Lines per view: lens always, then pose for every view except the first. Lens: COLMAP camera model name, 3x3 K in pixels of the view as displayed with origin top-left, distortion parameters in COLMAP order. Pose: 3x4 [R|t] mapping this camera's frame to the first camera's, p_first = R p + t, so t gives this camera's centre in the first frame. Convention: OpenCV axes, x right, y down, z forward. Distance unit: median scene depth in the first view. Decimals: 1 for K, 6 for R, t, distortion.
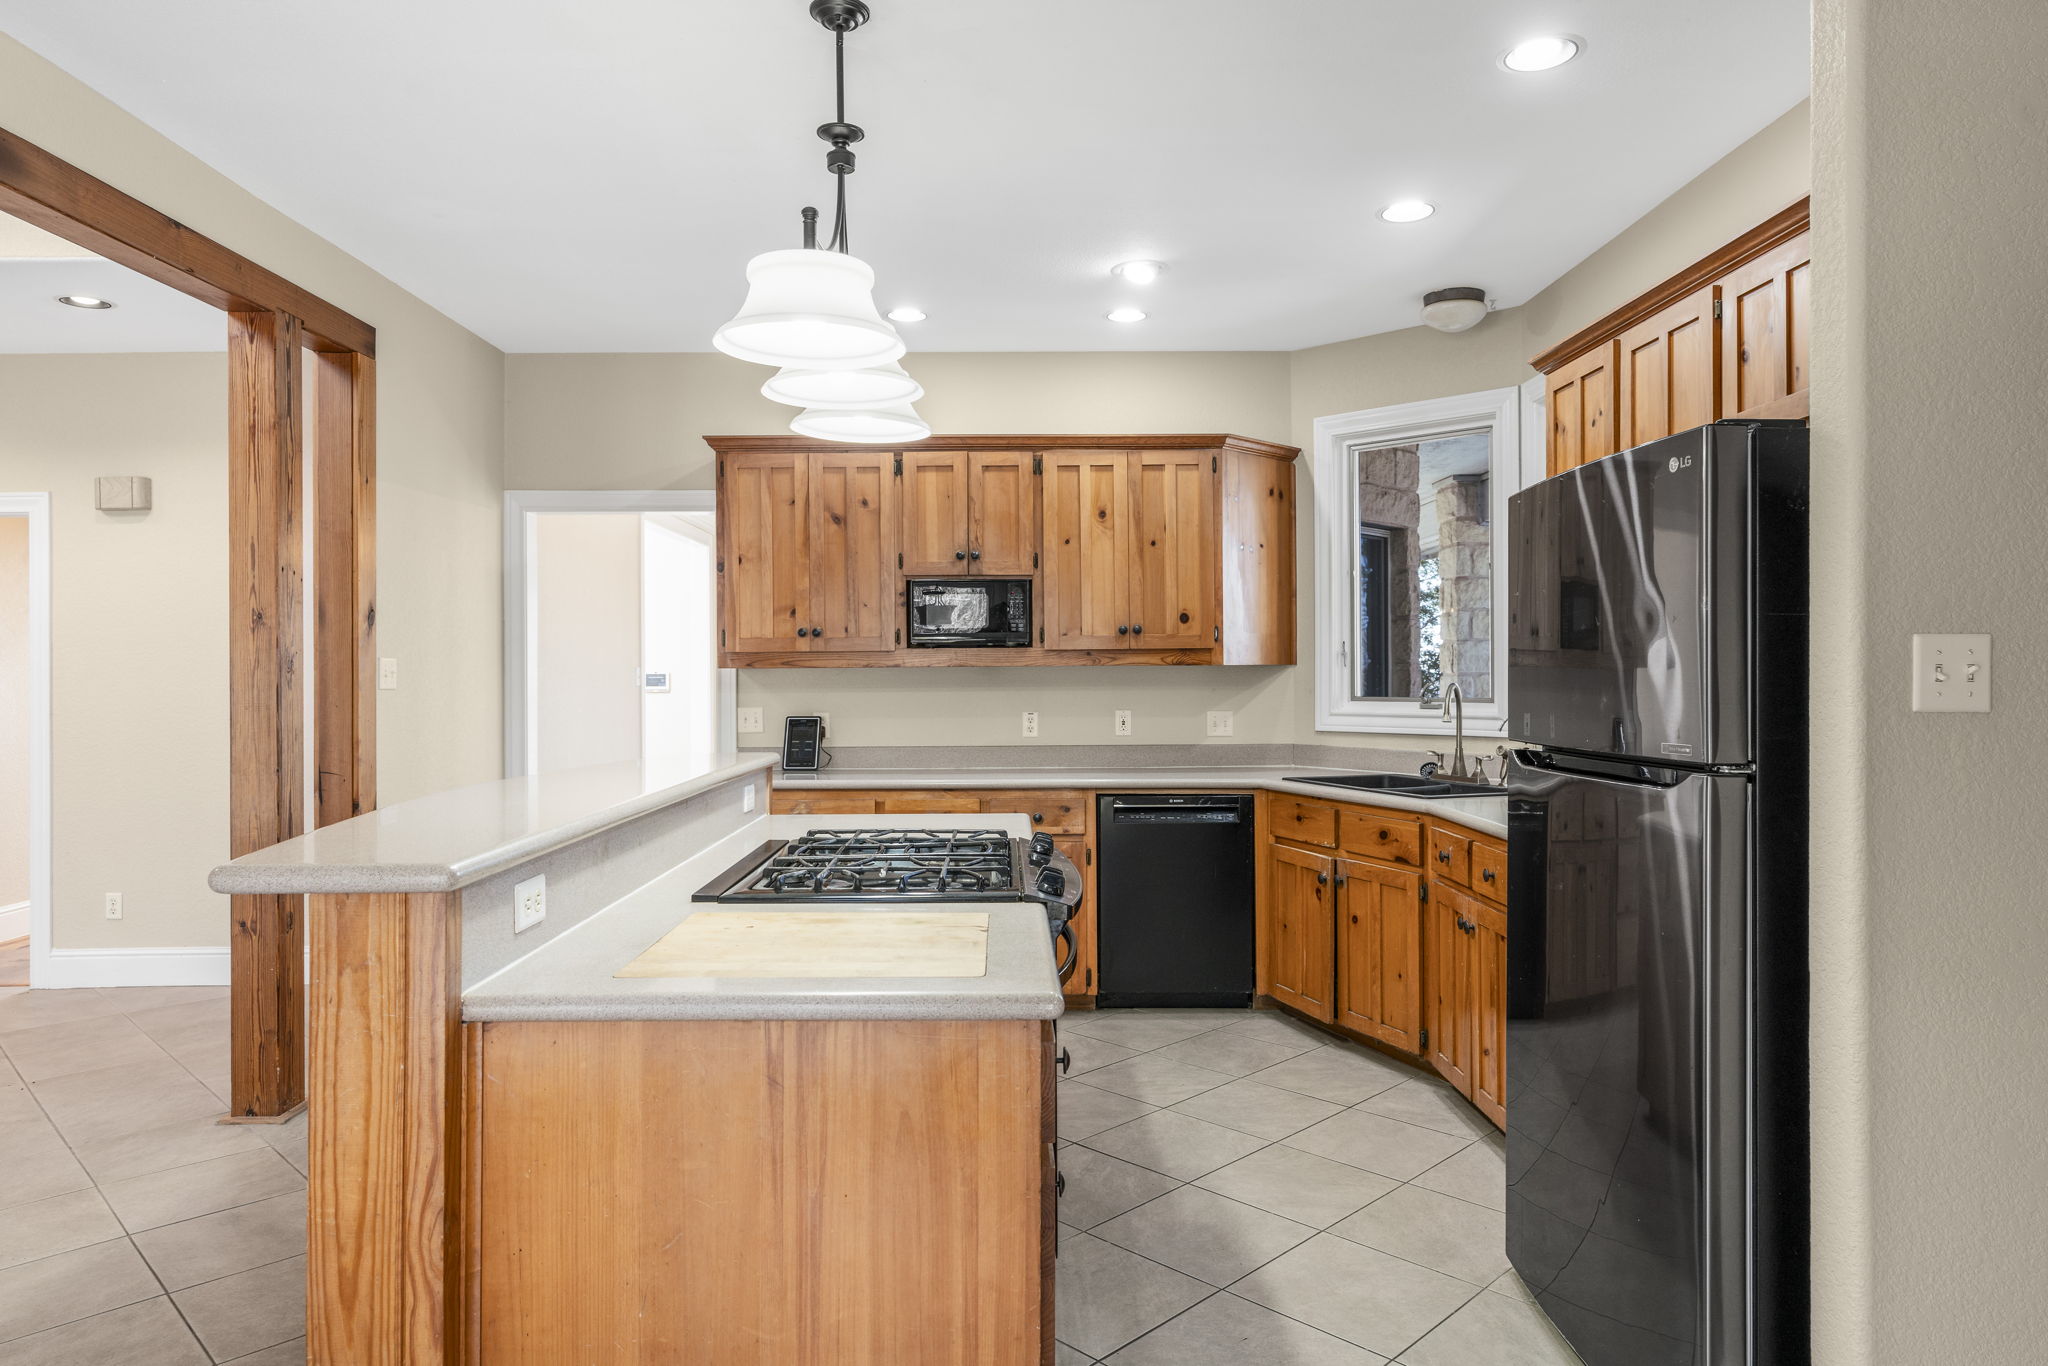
lens RADIAL K [[1269.3, 0, 1025.0], [0, 1269.3, 664.5], [0, 0, 1]] dist [-0.006625, -0.002602]
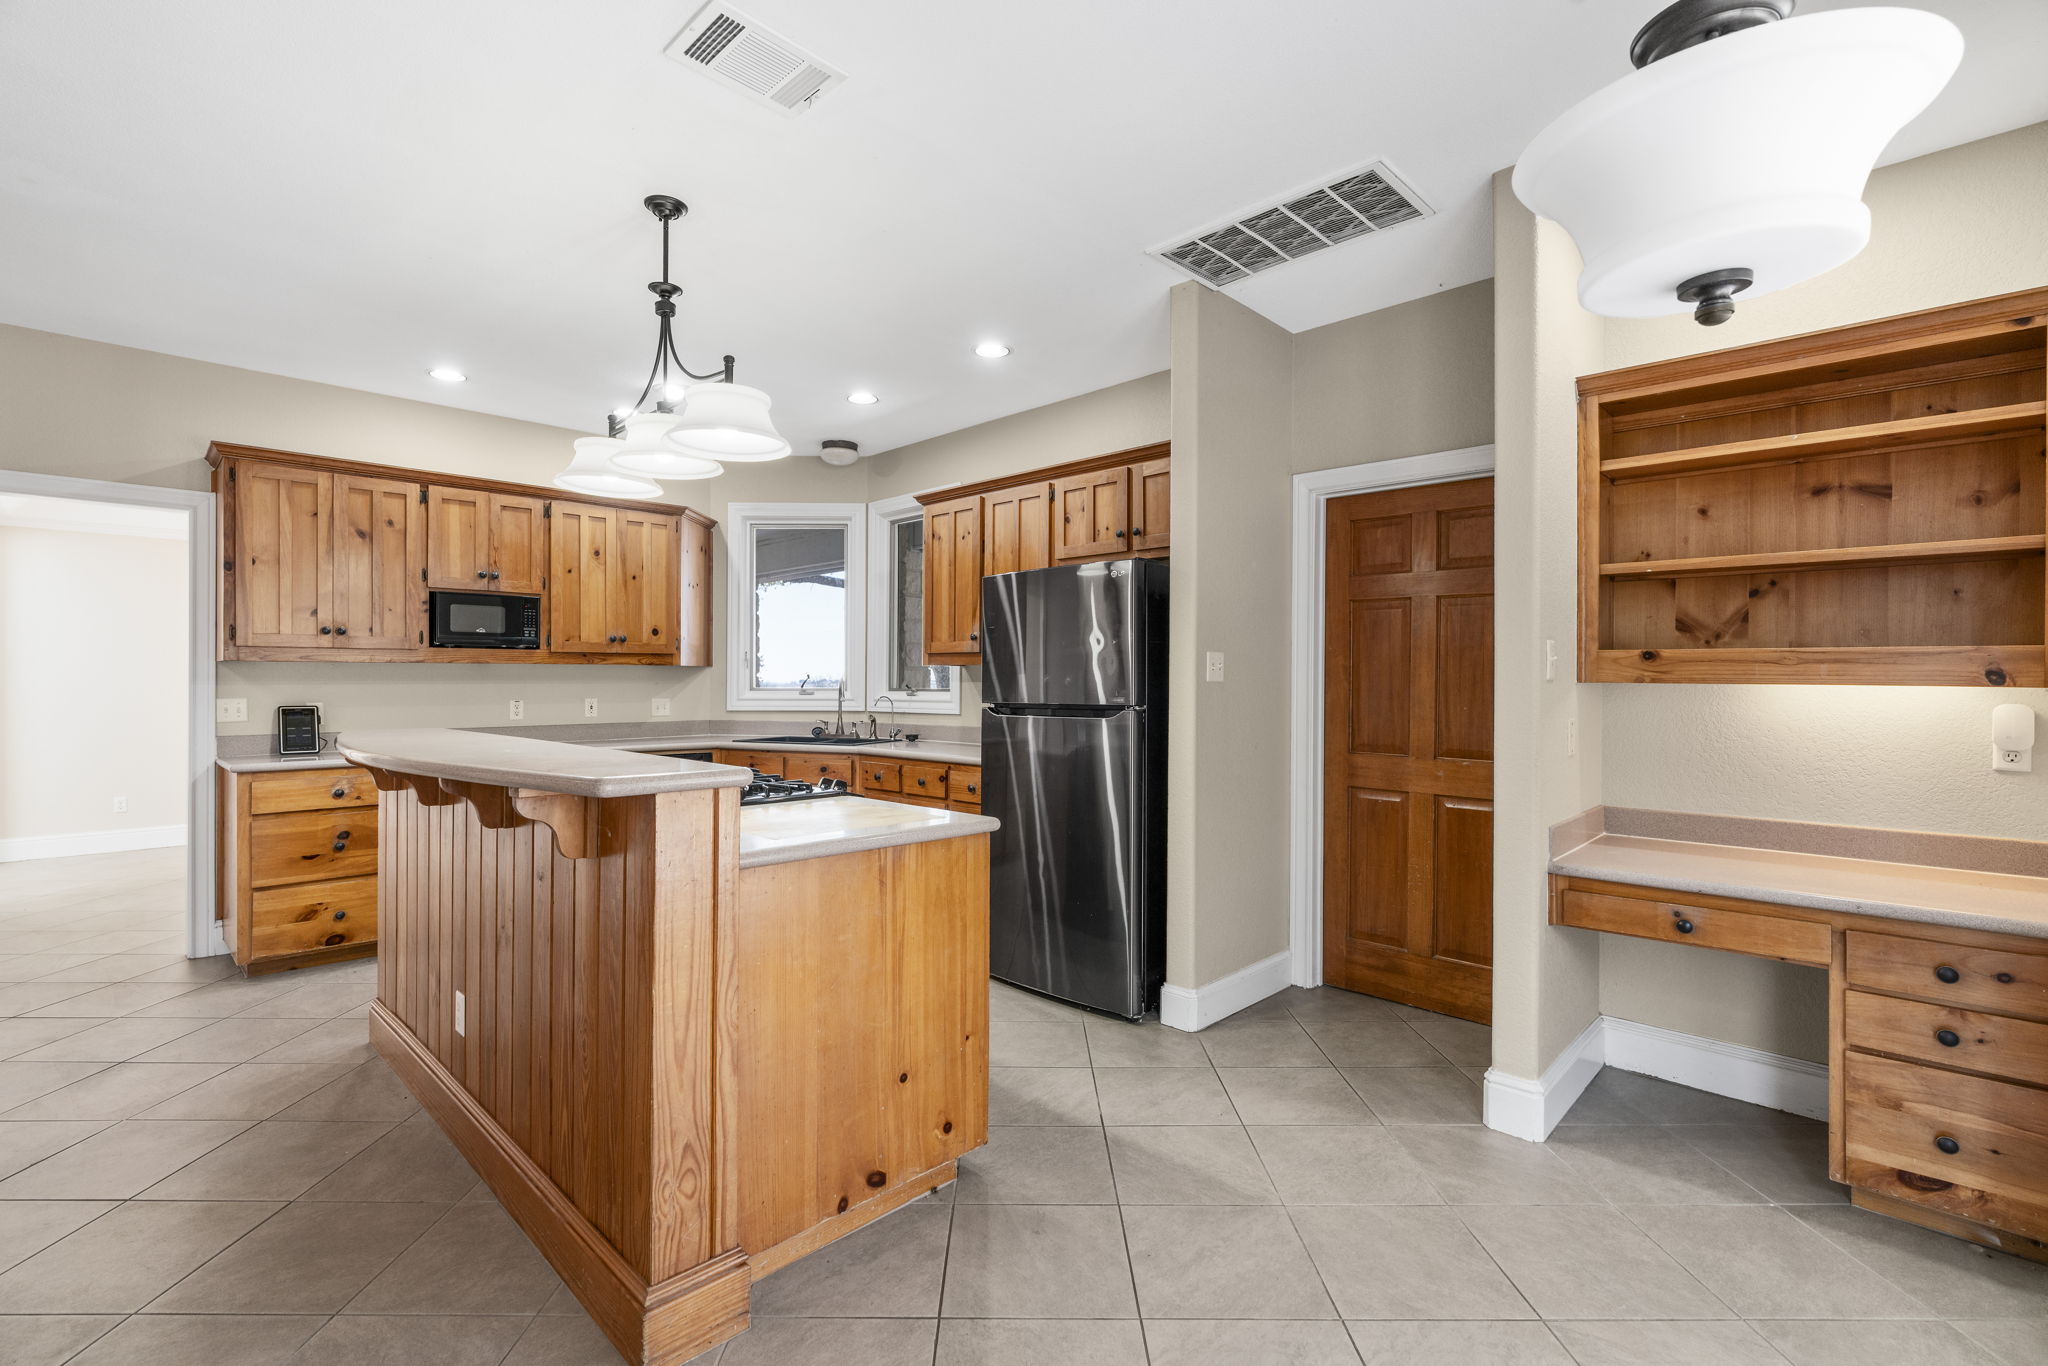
lens RADIAL K [[926.0, 0, 1019.7], [0, 926.0, 676.3], [0, 0, 1]] dist [-0.012806, 0.003638]
pose [[0.711397, 0.009234, 0.702730, -0.311483], [-0.009753, 0.999947, -0.003267, 0.012420], [-0.702723, -0.004529, 0.711450, -0.022021]]
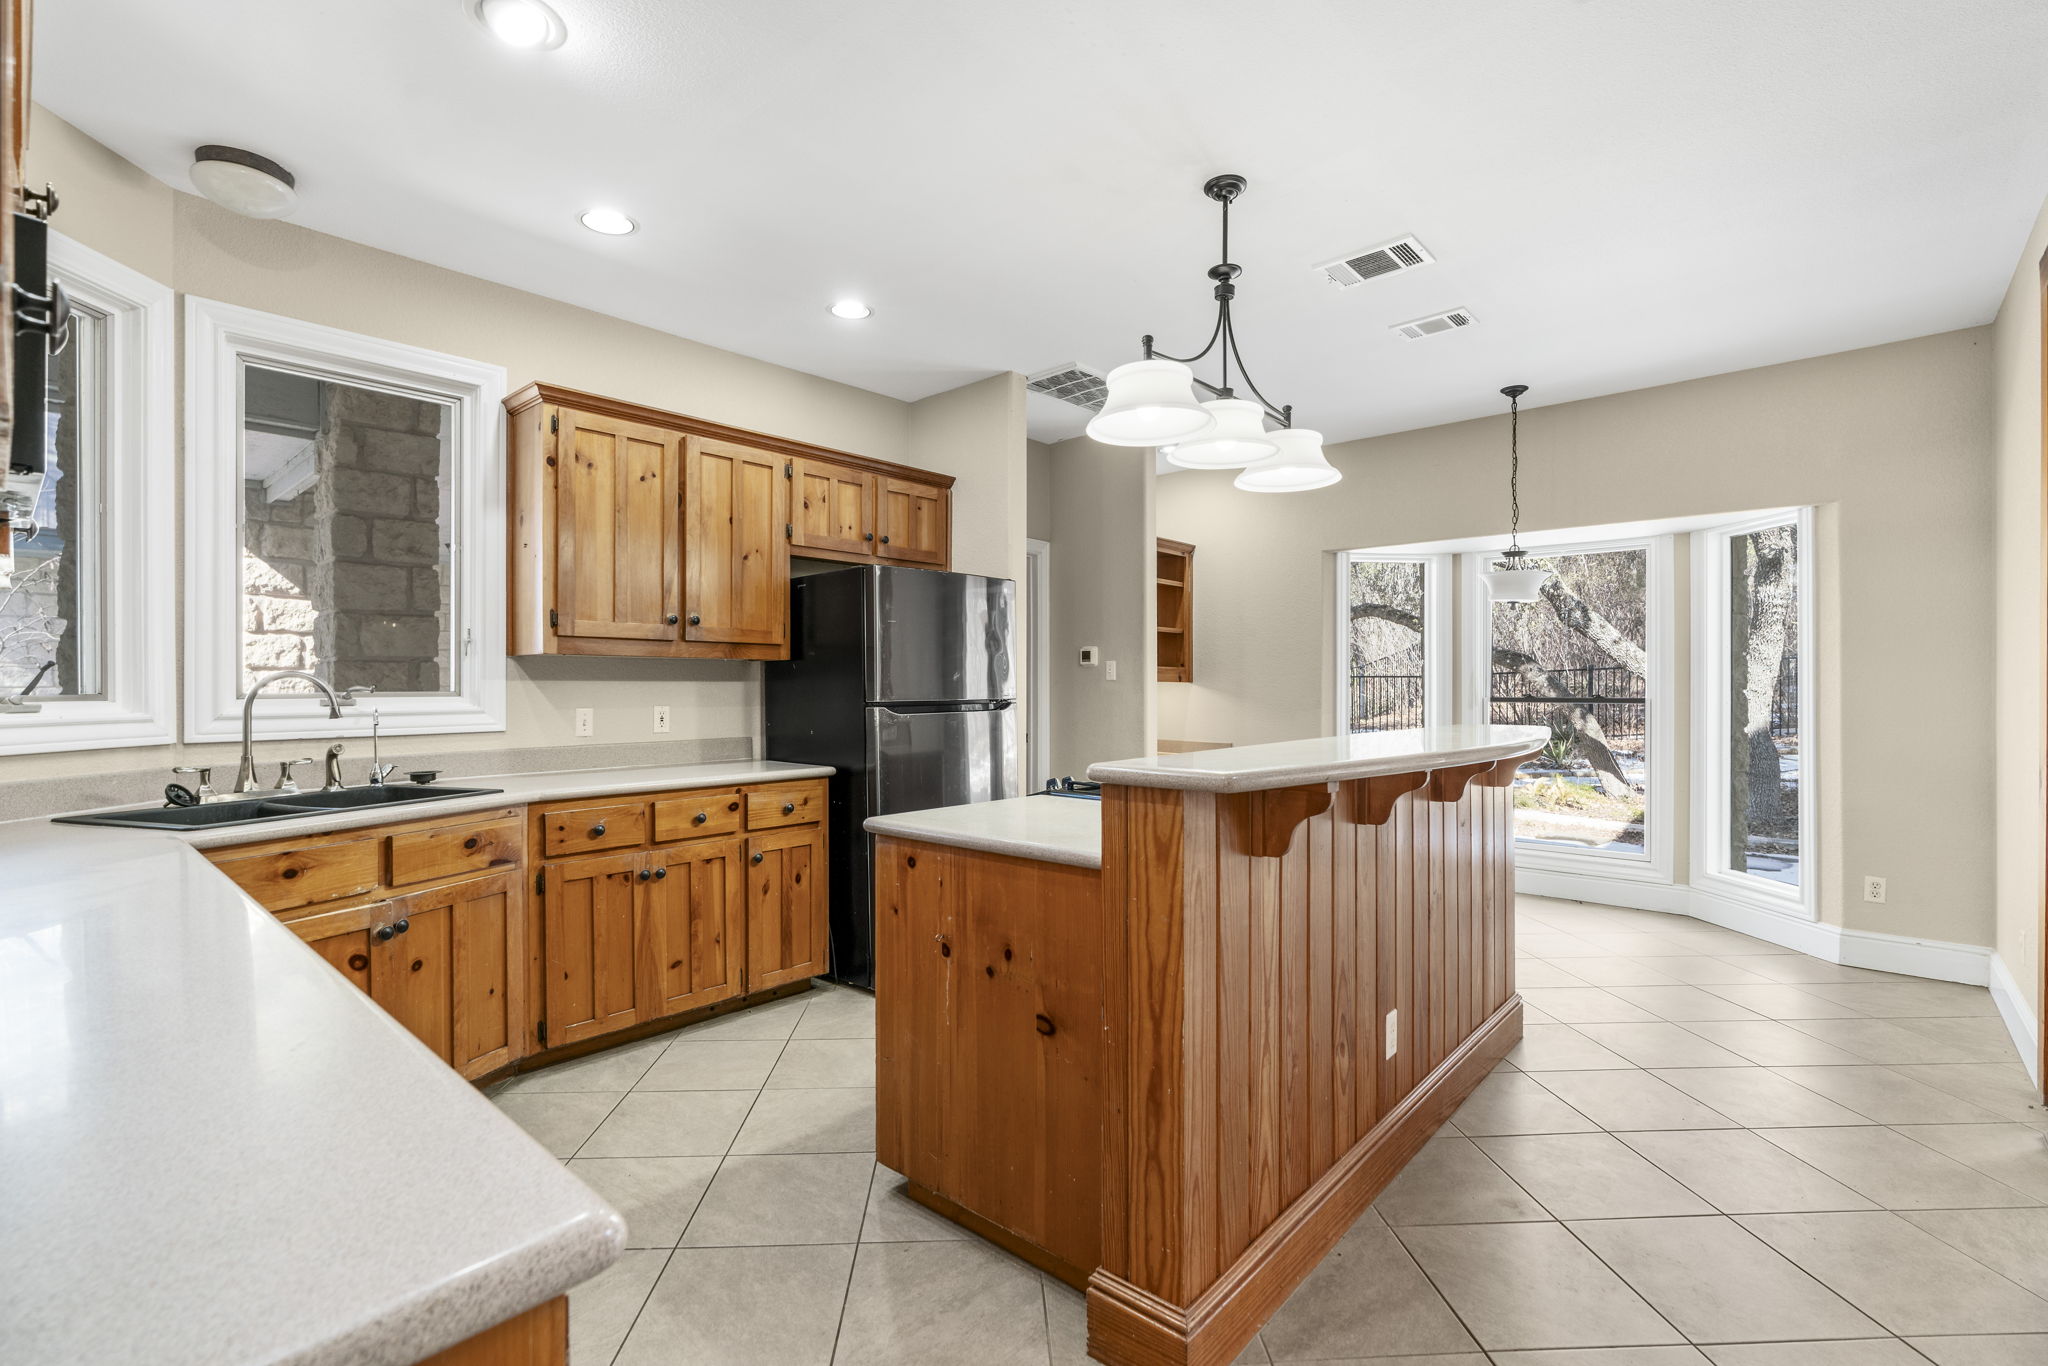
lens RADIAL K [[926.0, 0, 1024.9], [0, 926.0, 687.1], [0, 0, 1]] dist [-0.012806, 0.003638]
pose [[-0.735965, 0.005102, 0.677000, -0.353152], [0.000837, 0.999978, -0.006626, 0.025327], [-0.677019, -0.004310, -0.735953, 0.997827]]
